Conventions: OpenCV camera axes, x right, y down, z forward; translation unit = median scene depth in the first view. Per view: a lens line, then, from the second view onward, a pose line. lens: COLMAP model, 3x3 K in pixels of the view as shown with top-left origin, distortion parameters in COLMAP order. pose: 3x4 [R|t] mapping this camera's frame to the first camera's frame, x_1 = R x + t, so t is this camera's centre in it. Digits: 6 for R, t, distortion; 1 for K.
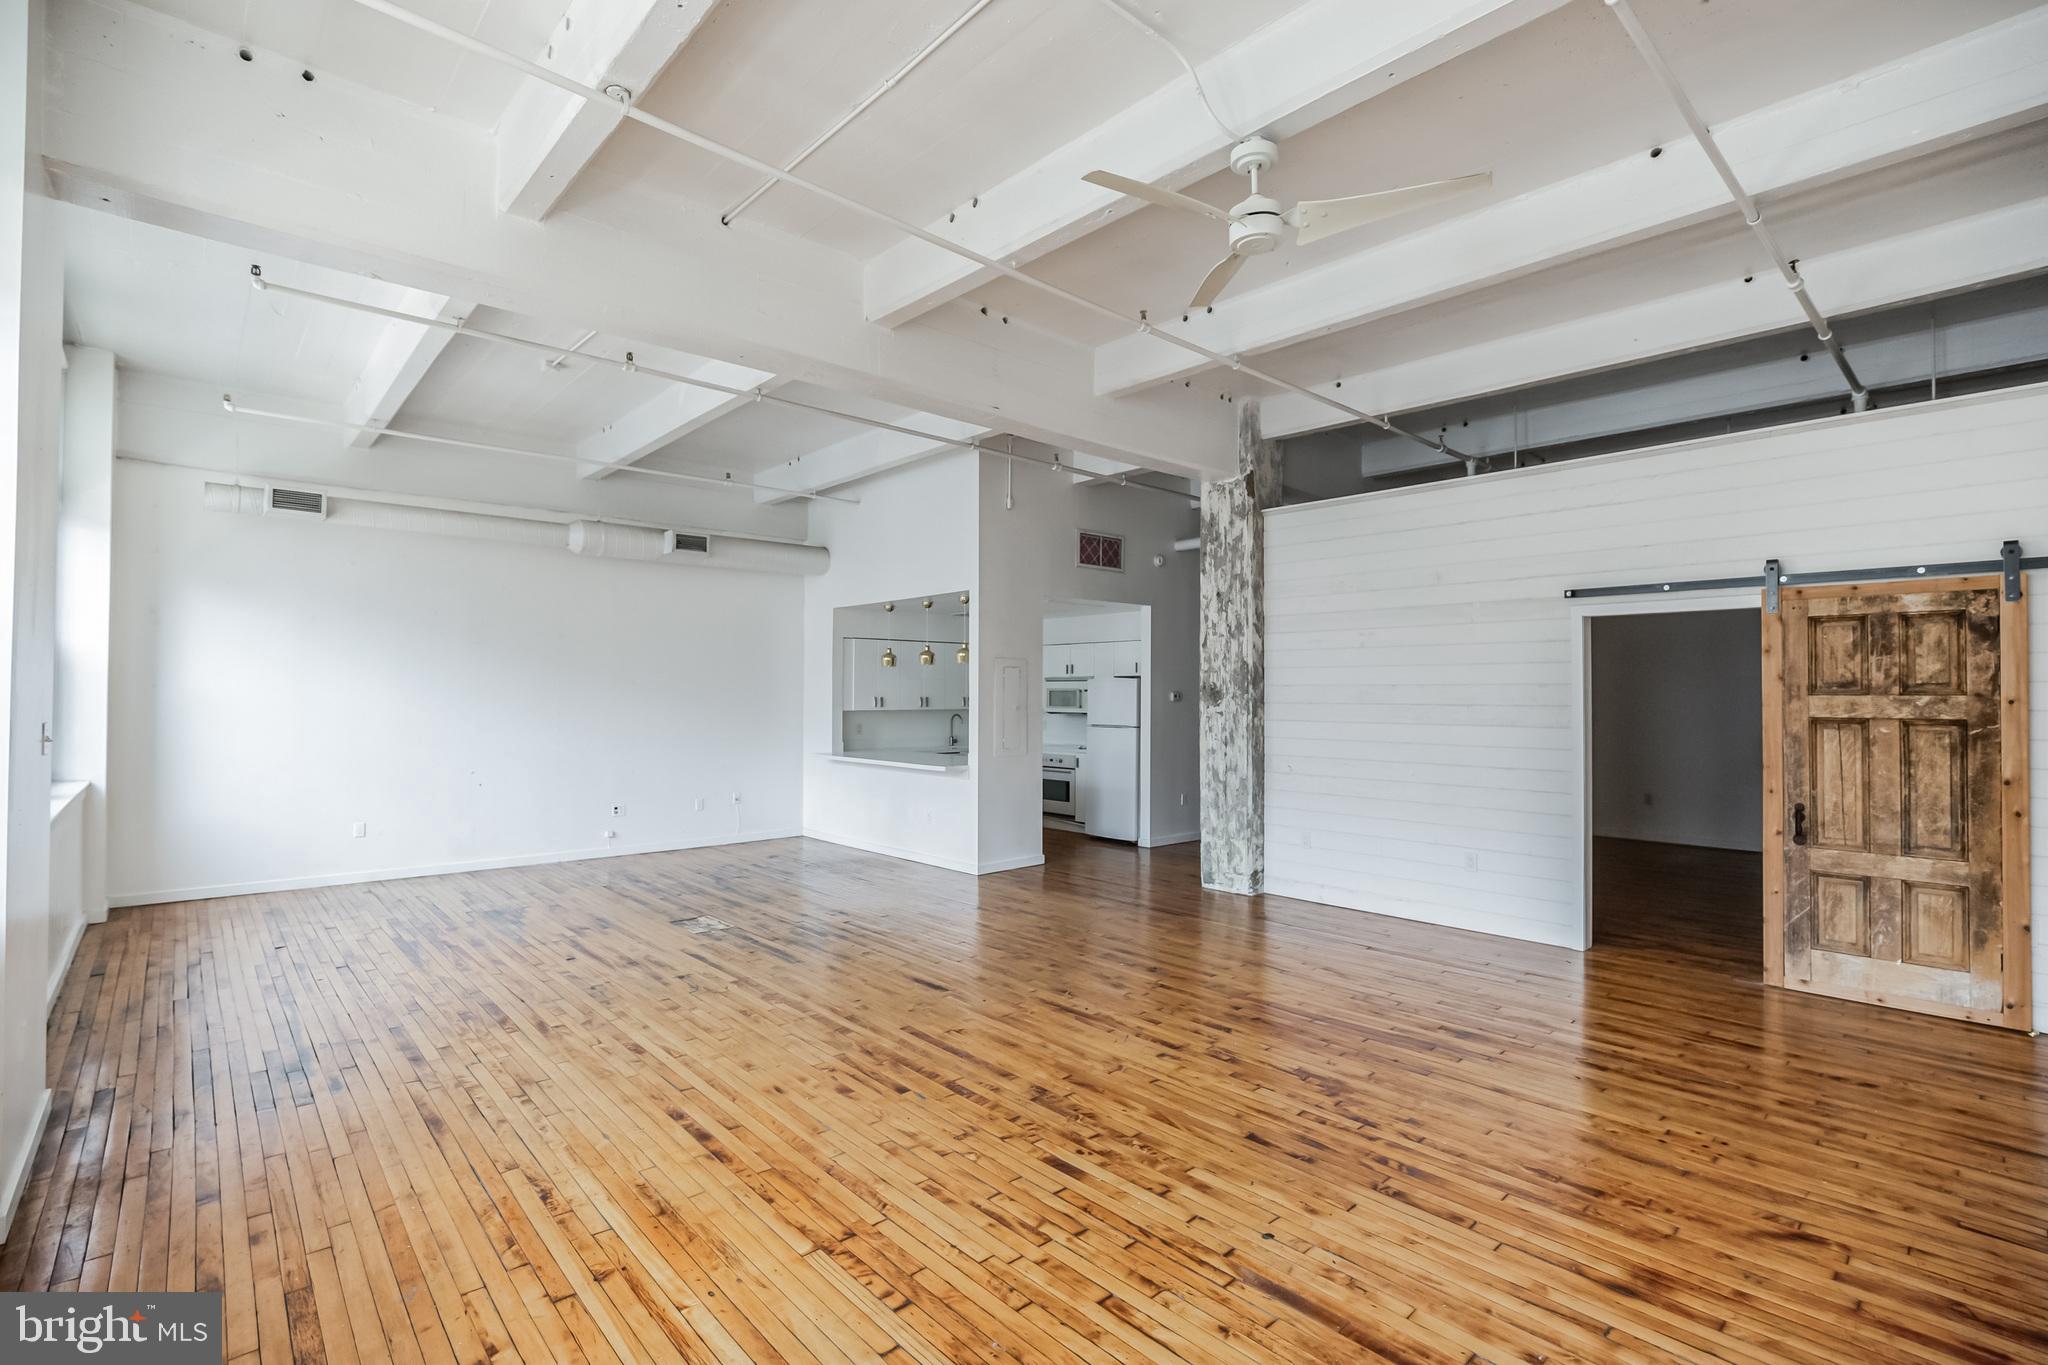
lens RADIAL K [[956.7, 0, 1014.2], [0, 956.7, 680.0], [0, 0, 1]] dist [-0.021770, 0.002724]
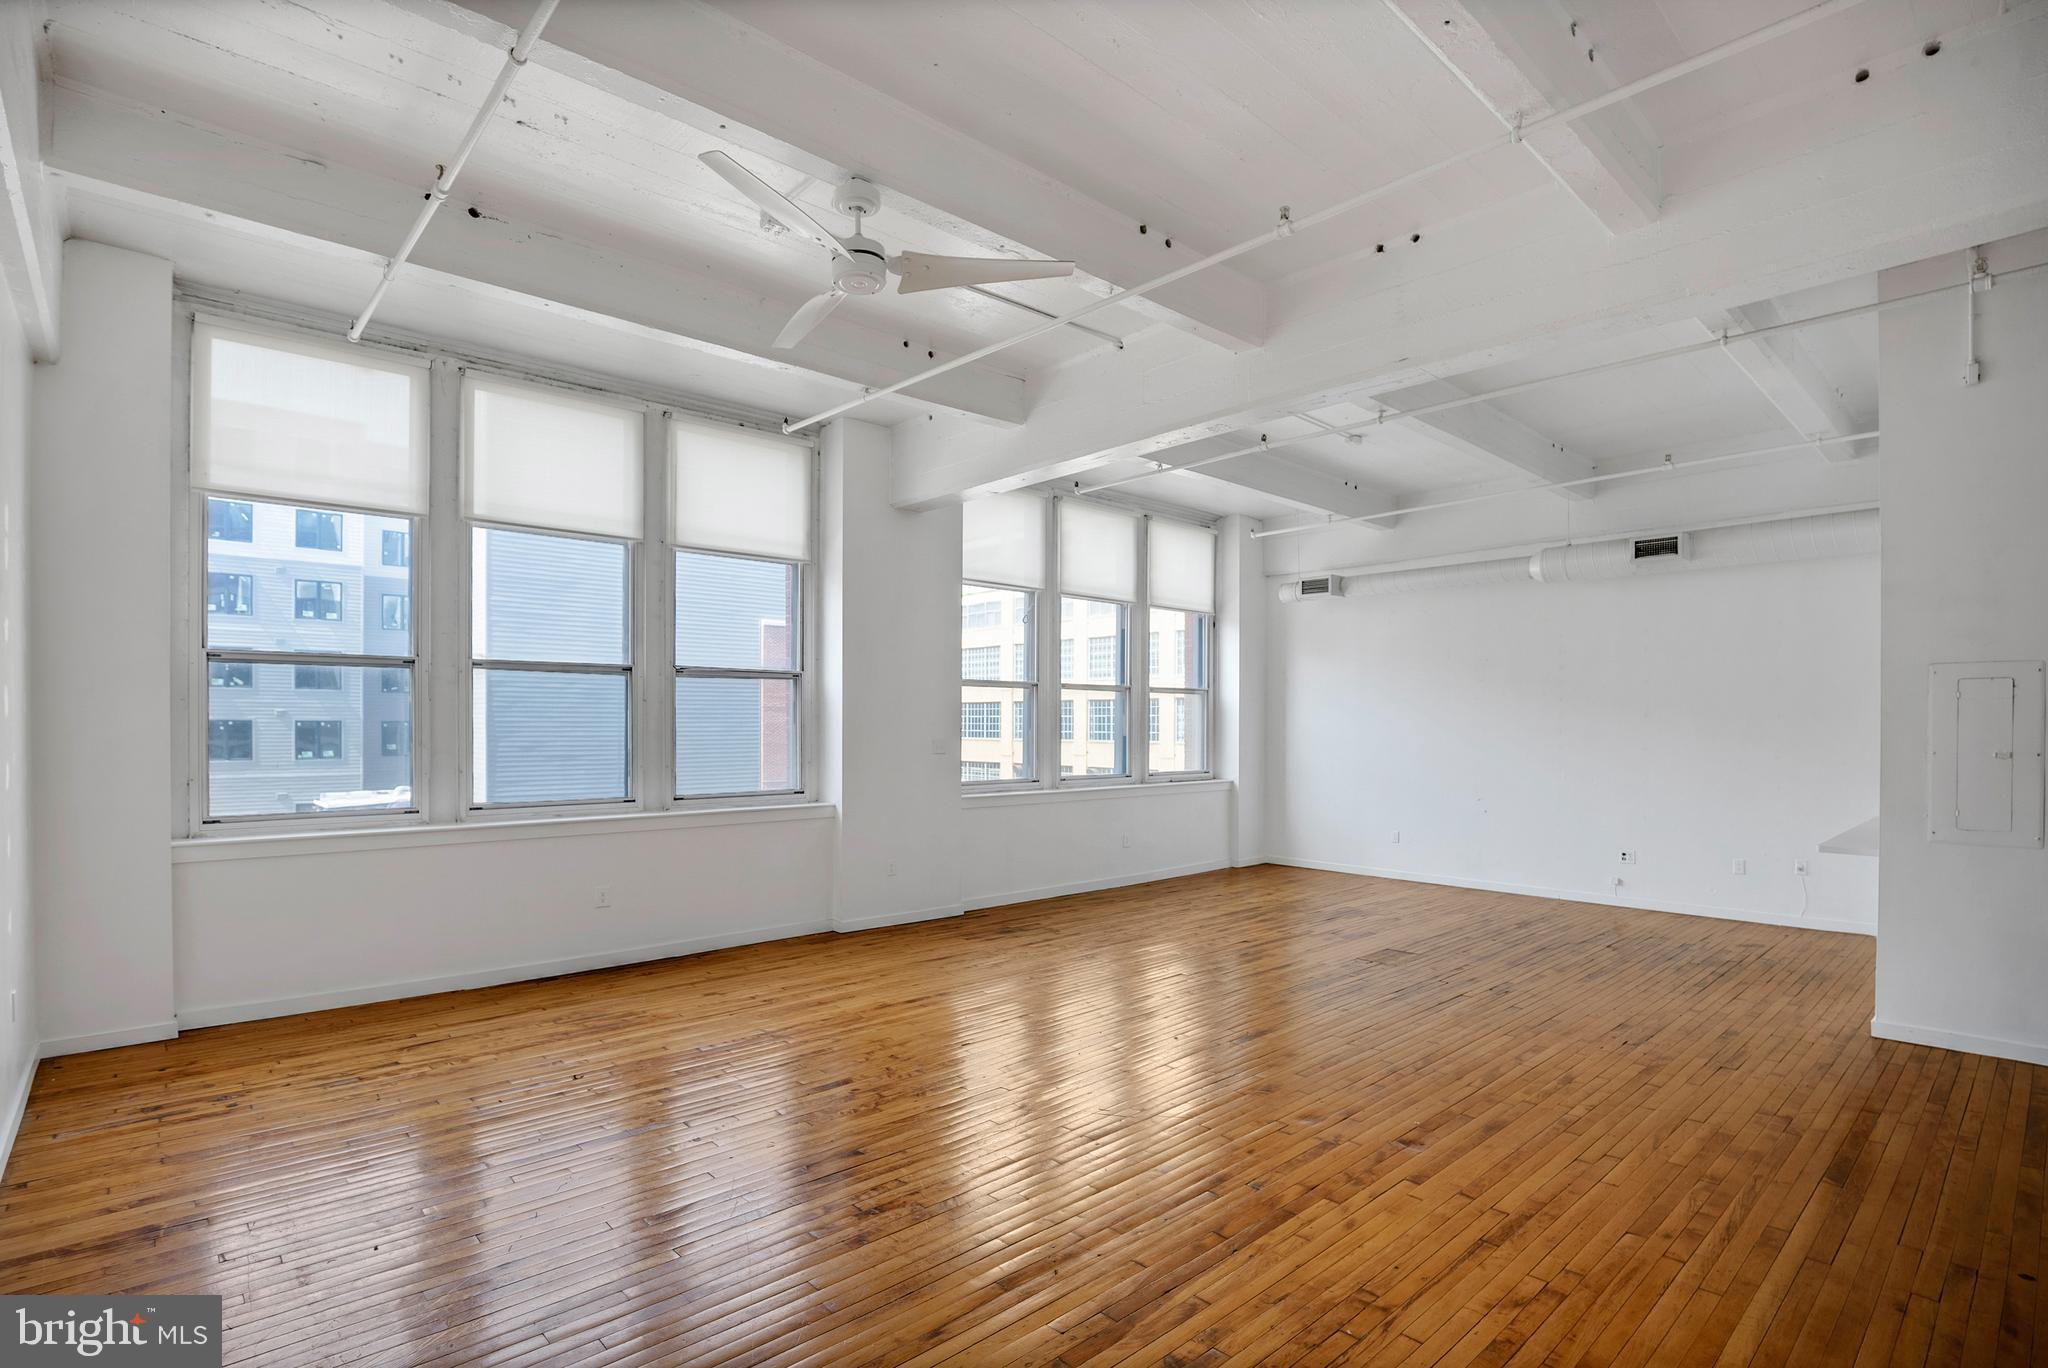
lens RADIAL K [[958.4, 0, 987.1], [0, 958.4, 707.4], [0, 0, 1]] dist [-0.037610, 0.004641]
pose [[-0.005867, -0.019710, -0.999789, 0.596607], [0.008301, 0.999770, -0.019758, 0.008593], [0.999948, -0.008415, -0.005702, 0.525116]]
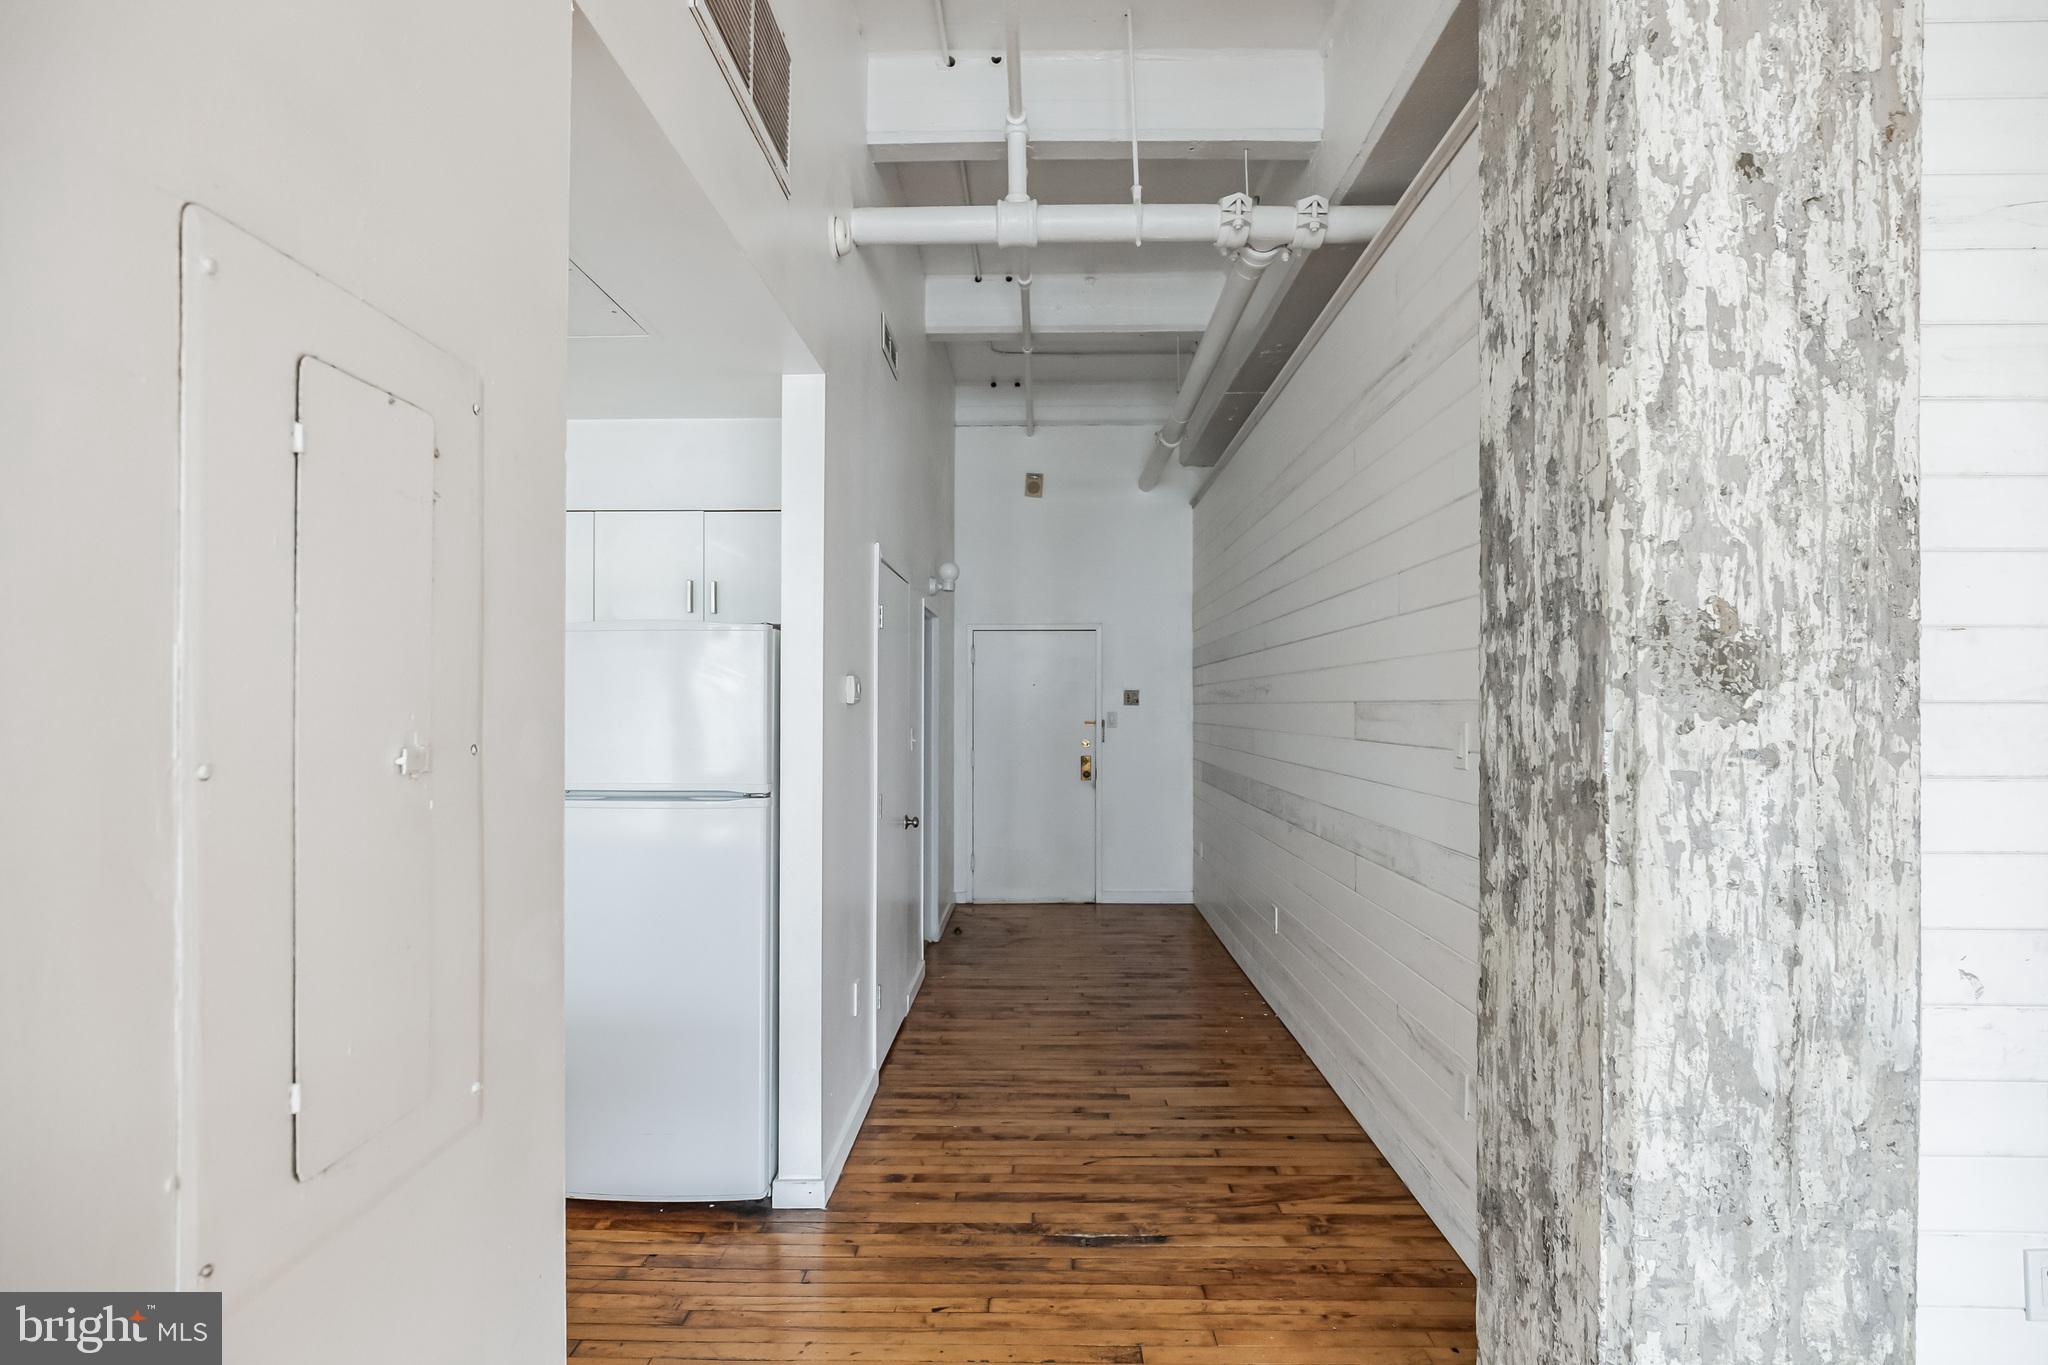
lens RADIAL K [[956.7, 0, 1005.4], [0, 956.7, 700.8], [0, 0, 1]] dist [-0.021770, 0.002724]
pose [[0.680246, -0.003983, 0.732973, -0.037951], [-0.008333, 0.999879, 0.013167, 0.022385], [-0.732937, -0.015065, 0.680130, 1.003564]]
